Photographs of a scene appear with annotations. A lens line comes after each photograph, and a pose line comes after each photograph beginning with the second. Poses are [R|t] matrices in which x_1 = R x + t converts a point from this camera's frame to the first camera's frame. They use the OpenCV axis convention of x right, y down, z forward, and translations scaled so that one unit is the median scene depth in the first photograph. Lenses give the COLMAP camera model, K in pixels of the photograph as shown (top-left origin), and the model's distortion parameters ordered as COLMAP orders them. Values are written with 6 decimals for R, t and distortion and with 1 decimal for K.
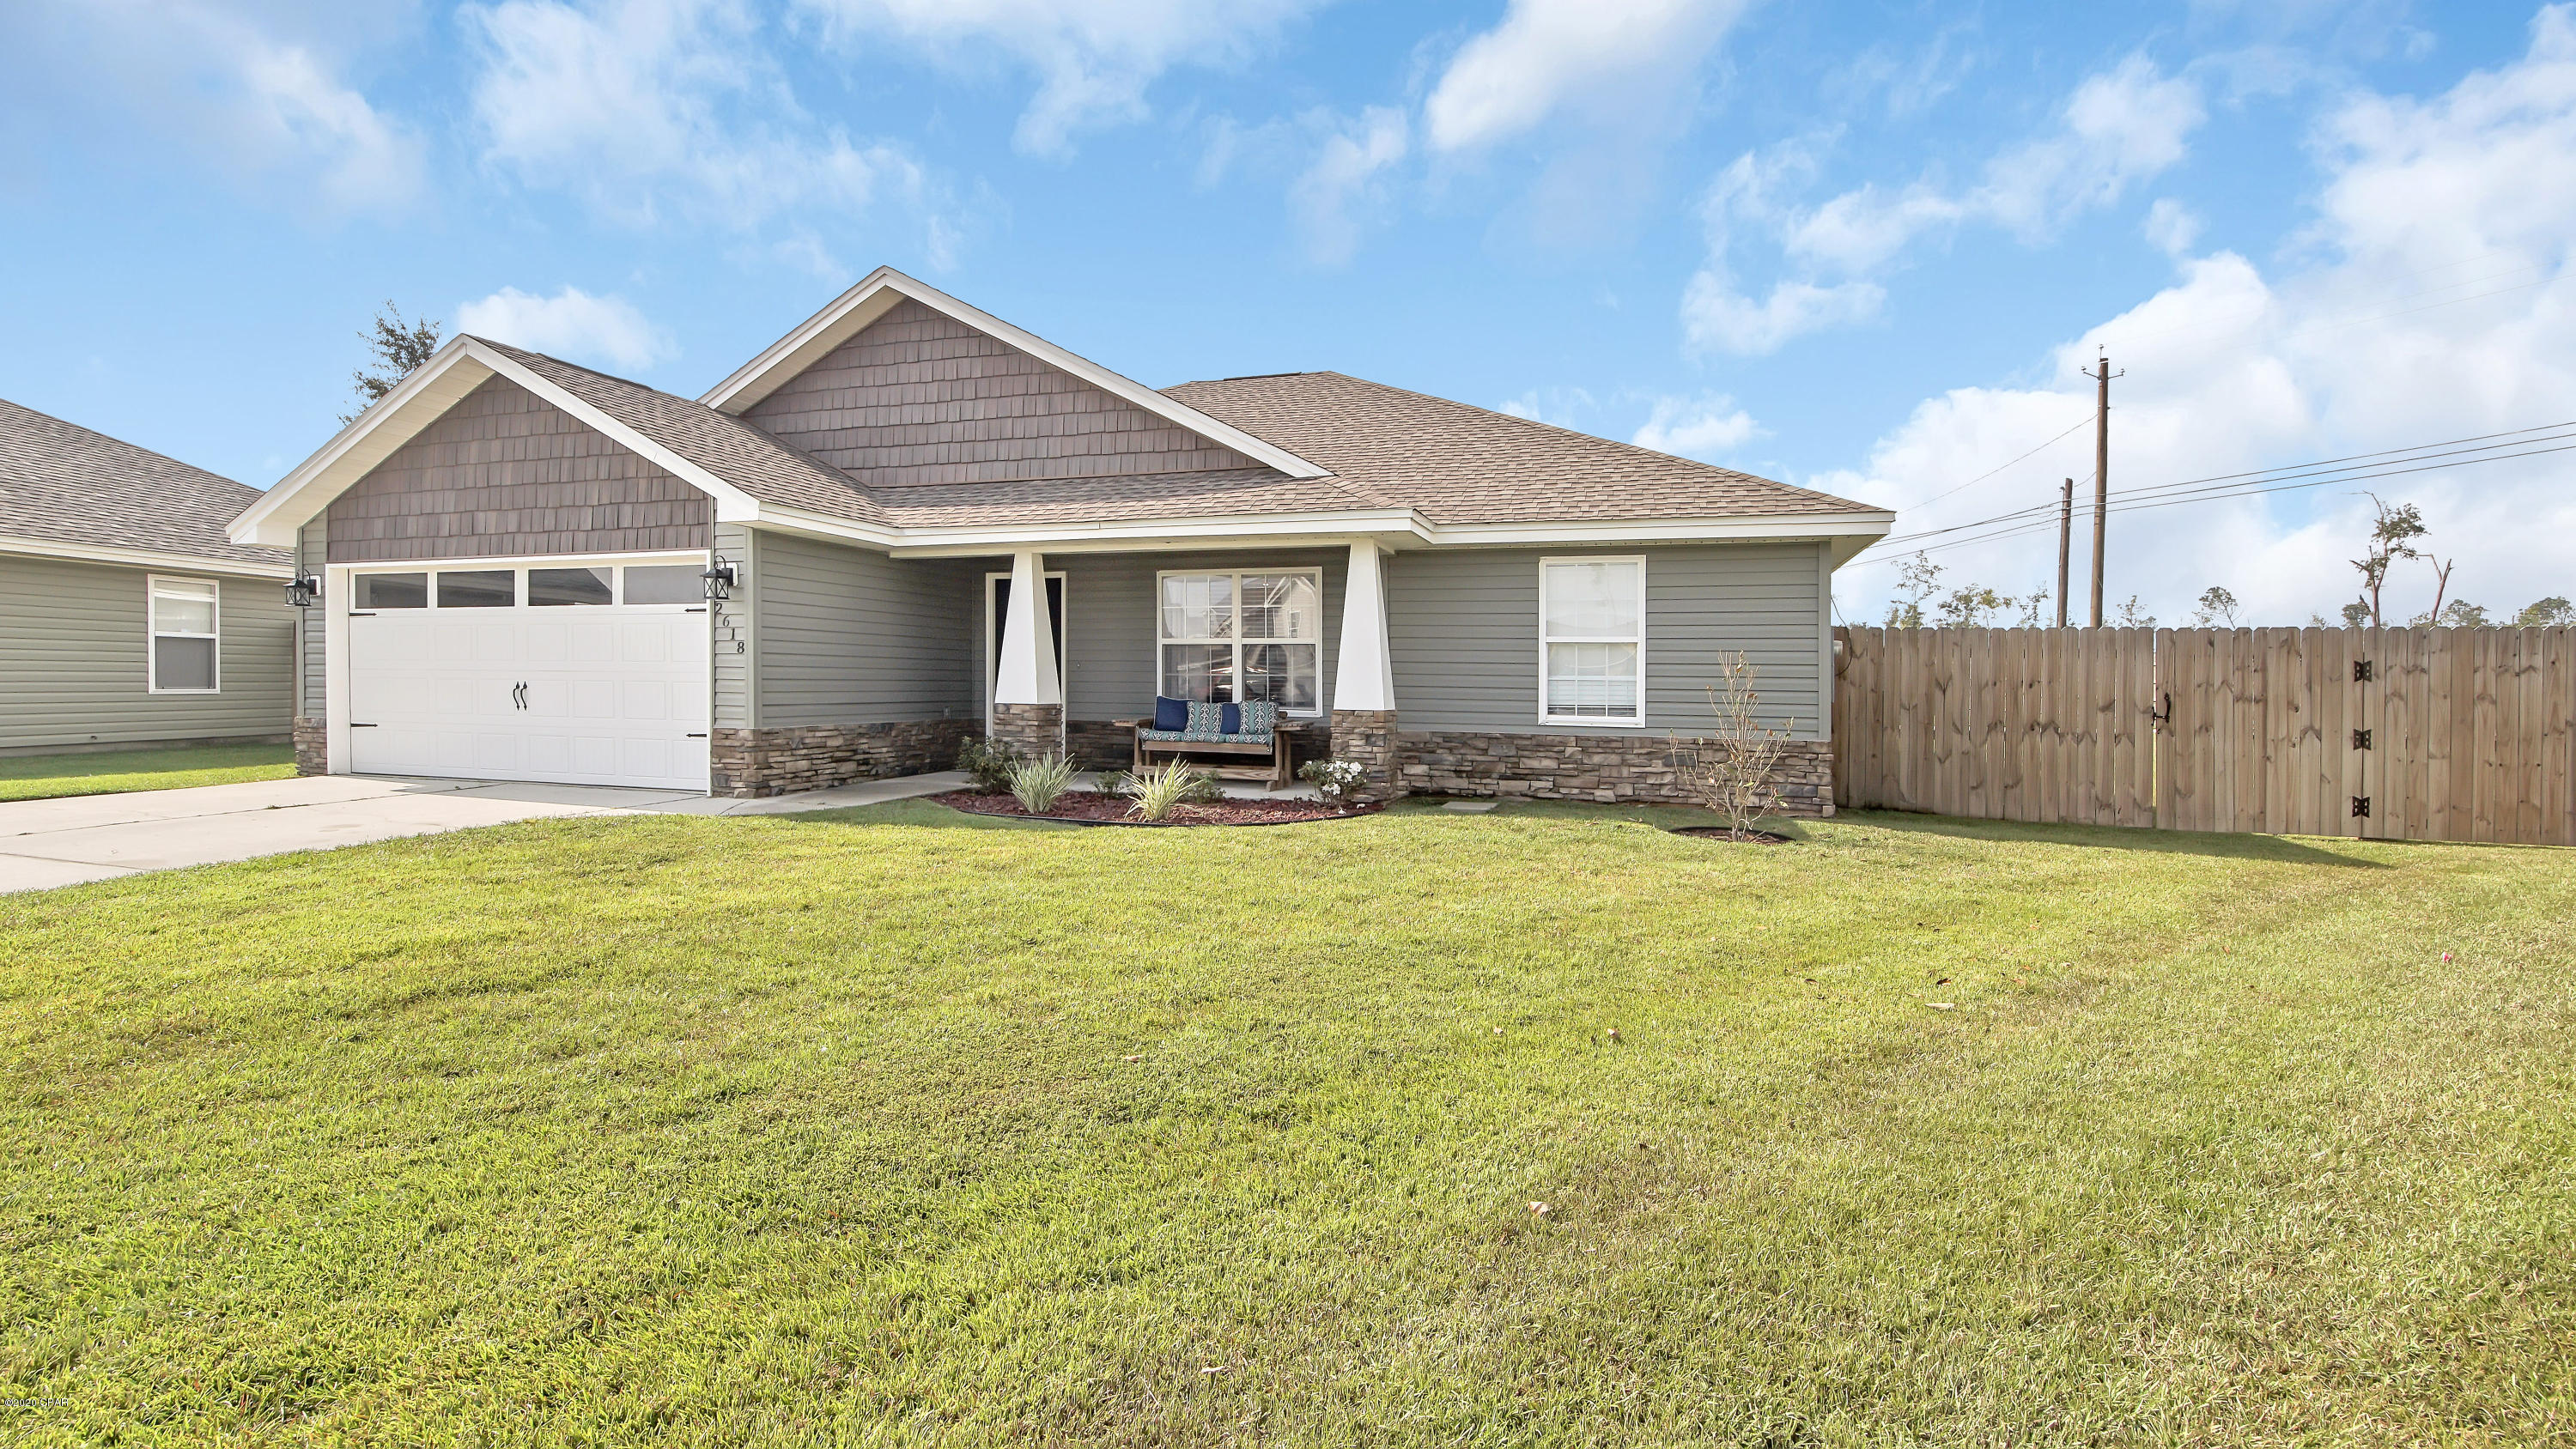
lens RADIAL K [[1142.4, 0, 1283.4], [0, 1142.4, 689.7], [0, 0, 1]] dist [-0.013812, 0.000108]
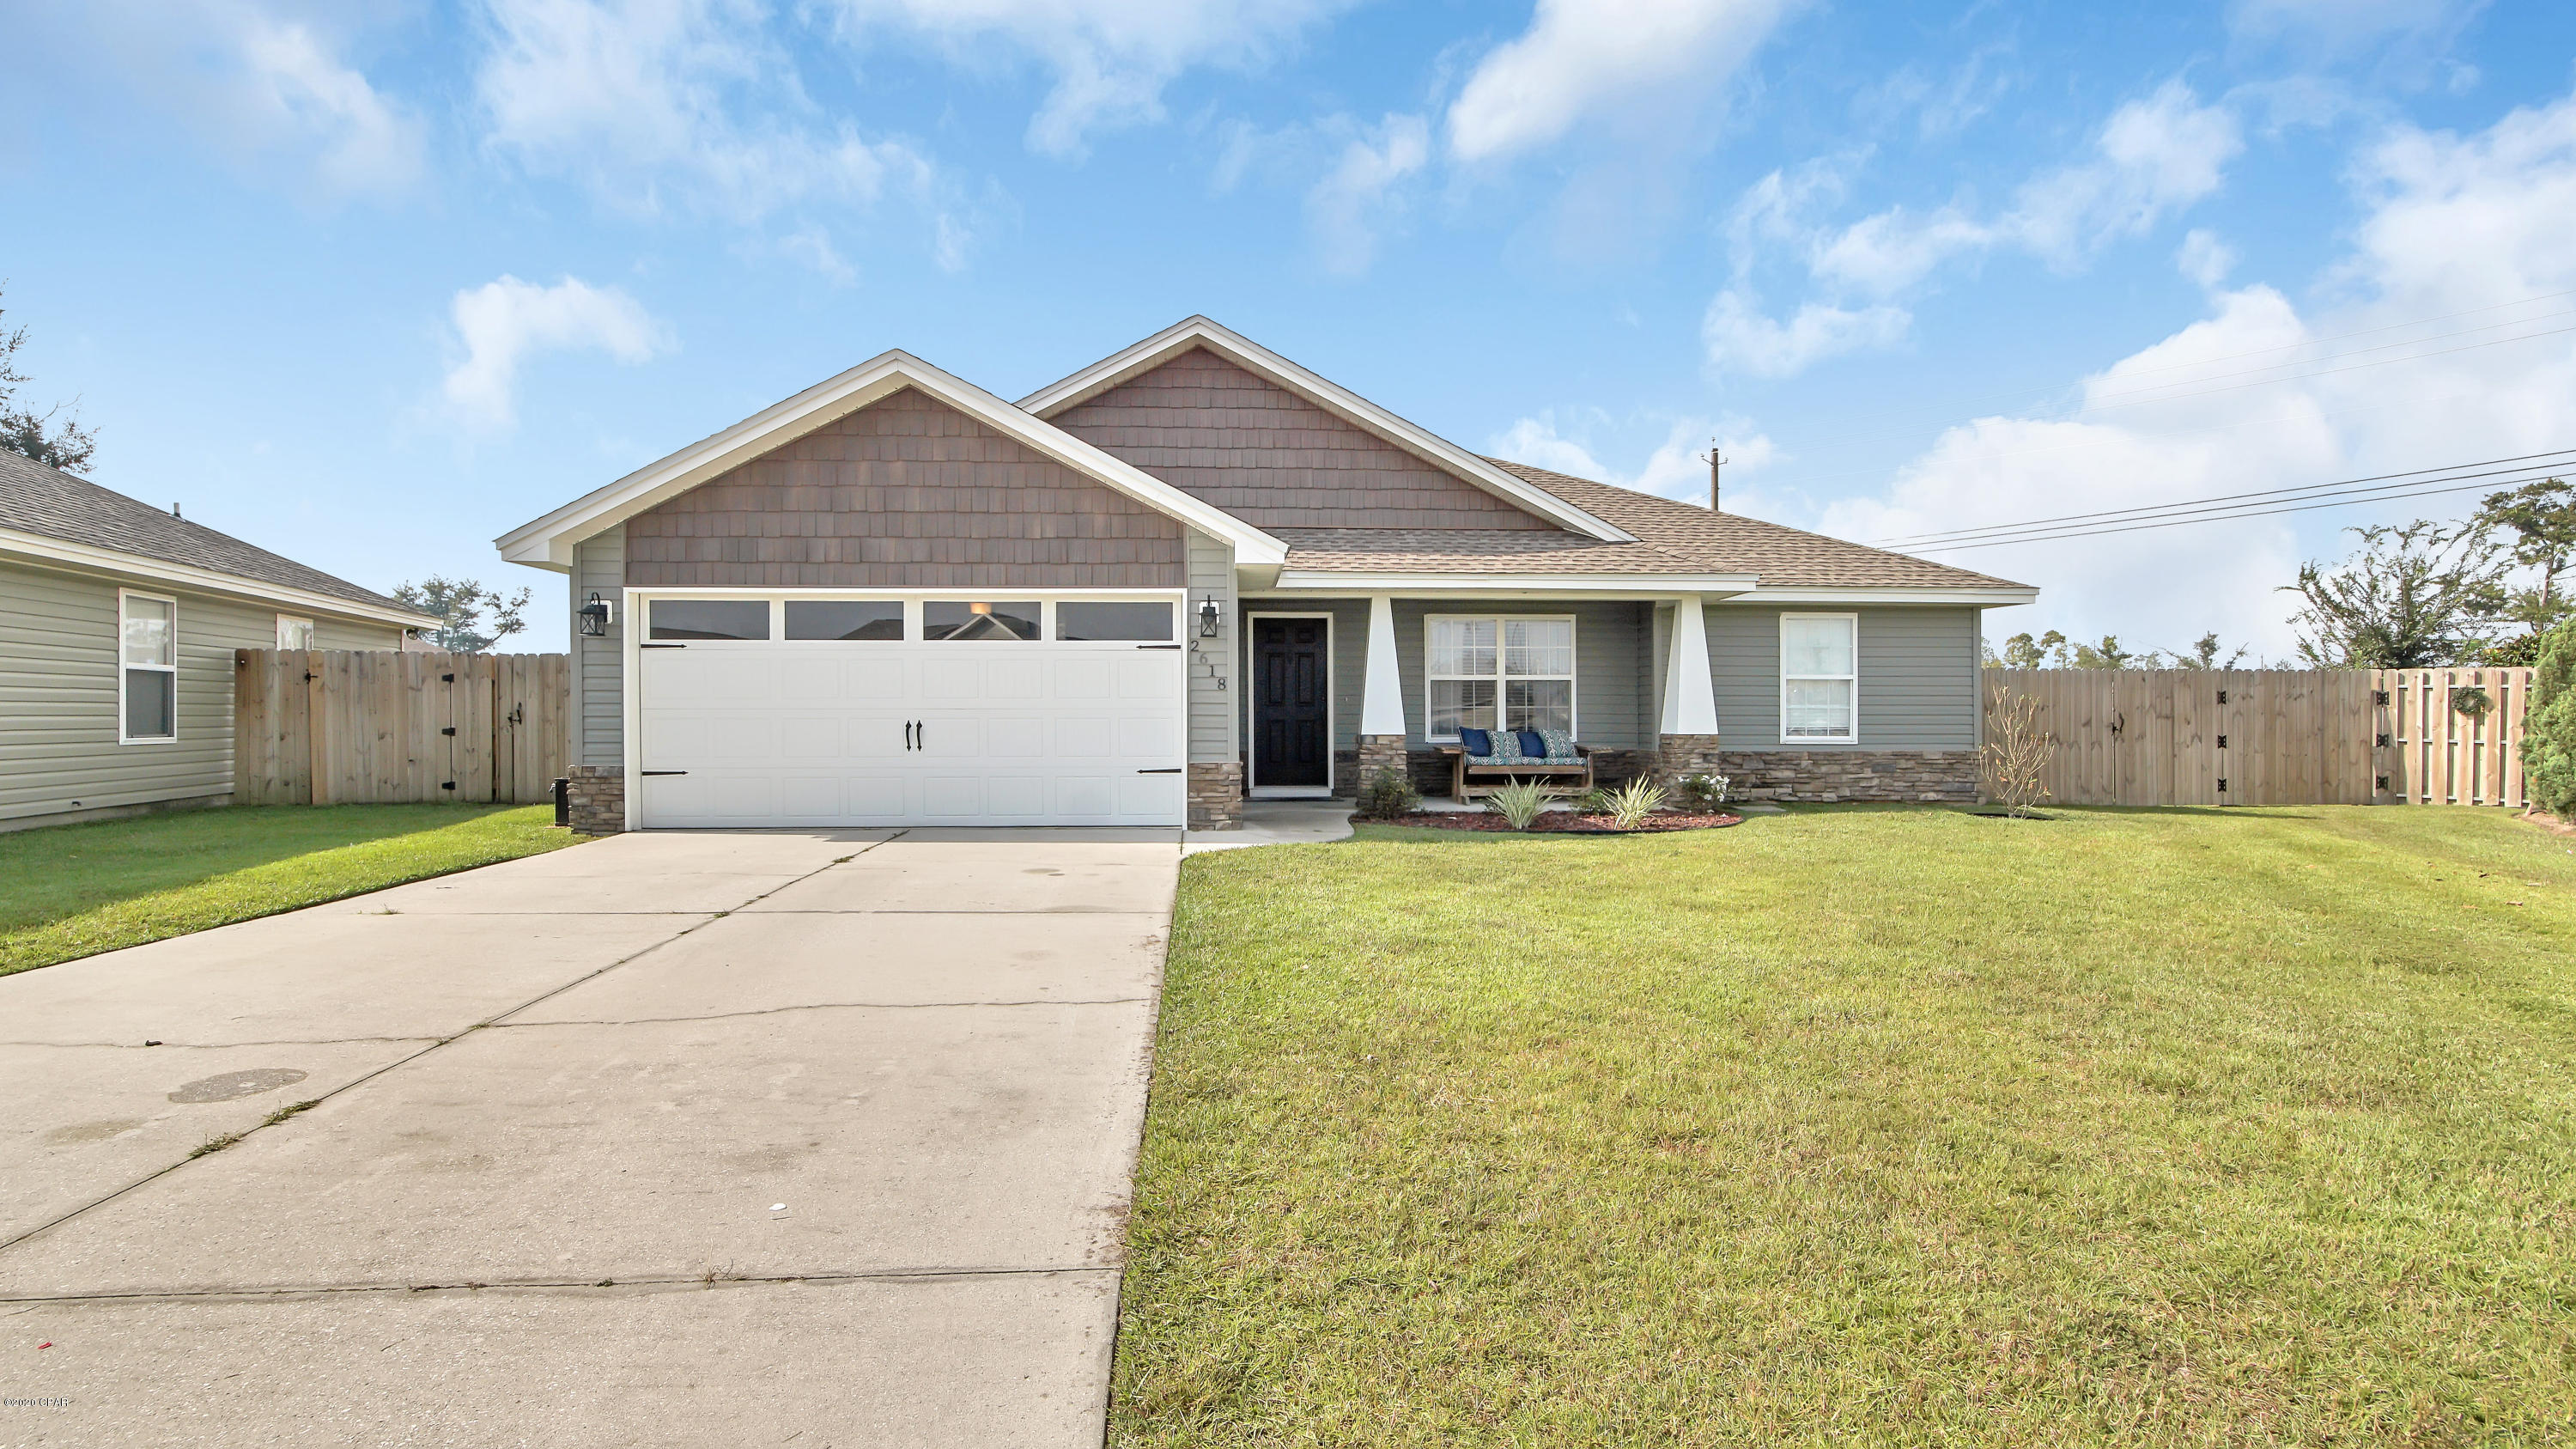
lens RADIAL K [[1148.0, 0, 1286.5], [0, 1148.0, 708.0], [0, 0, 1]] dist [-0.013244, 0.000087]
pose [[0.931569, -0.009222, 0.363449, -0.756403], [0.013427, 0.999869, -0.009044, -0.005041], [-0.363318, 0.013305, 0.931570, 0.007219]]
